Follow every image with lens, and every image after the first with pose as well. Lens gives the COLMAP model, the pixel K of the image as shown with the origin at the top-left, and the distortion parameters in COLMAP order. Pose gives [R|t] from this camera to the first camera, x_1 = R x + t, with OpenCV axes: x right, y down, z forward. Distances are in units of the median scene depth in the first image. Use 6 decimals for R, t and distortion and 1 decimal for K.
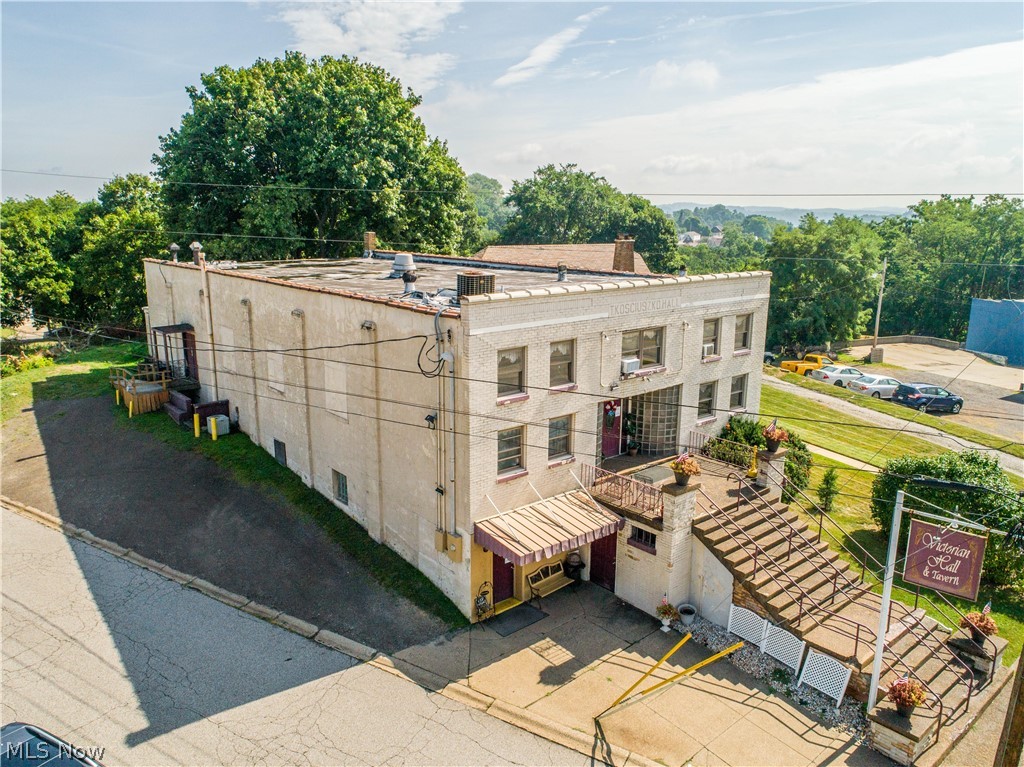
lens RADIAL K [[779.2, 0, 501.5], [0, 779.2, 385.1], [0, 0, 1]] dist [-0.026581, 0.009005]
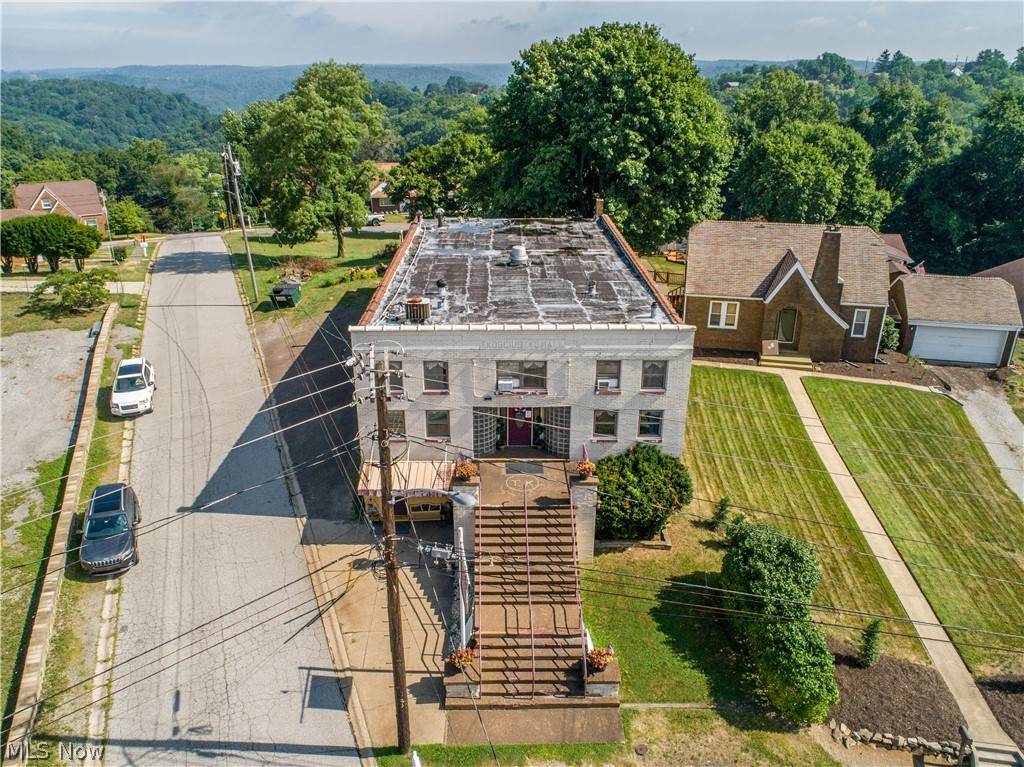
lens RADIAL K [[779.2, 0, 504.1], [0, 779.2, 387.6], [0, 0, 1]] dist [-0.026581, 0.009005]
pose [[0.770389, 0.243753, -0.589139, 0.946286], [-0.141735, 0.966386, 0.214496, -0.306452], [0.621620, -0.081743, 0.779042, -0.047753]]
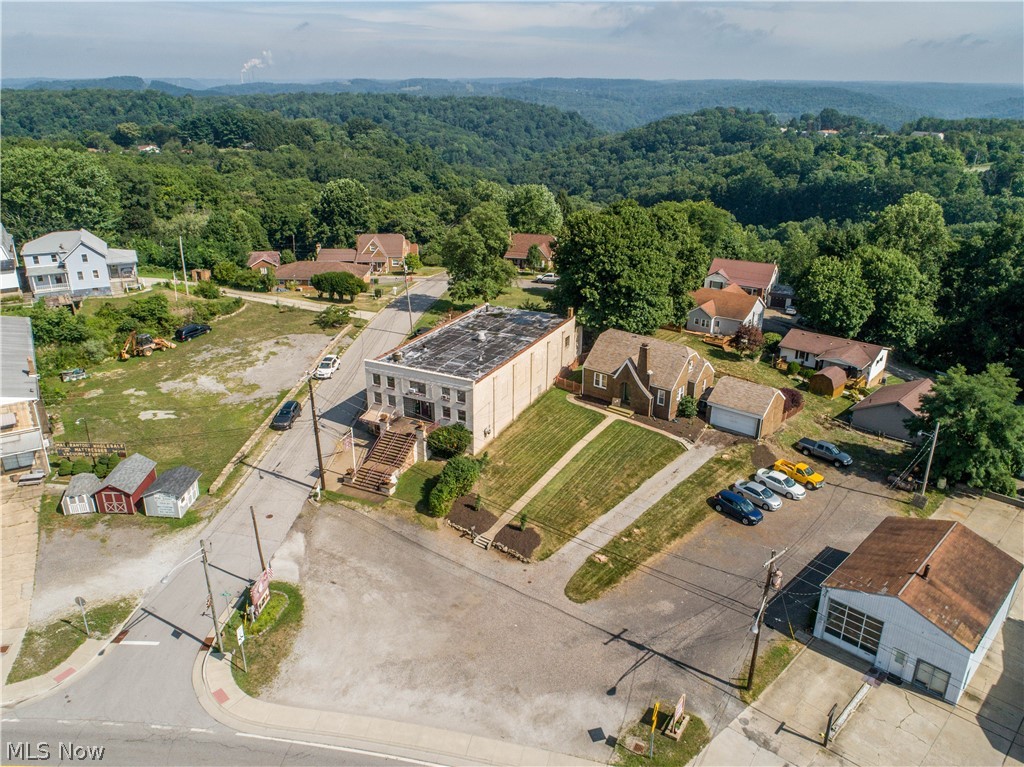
lens RADIAL K [[779.2, 0, 514.2], [0, 779.2, 386.8], [0, 0, 1]] dist [-0.026581, 0.009005]
pose [[0.402526, 0.343441, -0.848541, 3.319975], [-0.212933, 0.936655, 0.278094, -1.112128], [0.890299, 0.068742, 0.450158, -0.182073]]
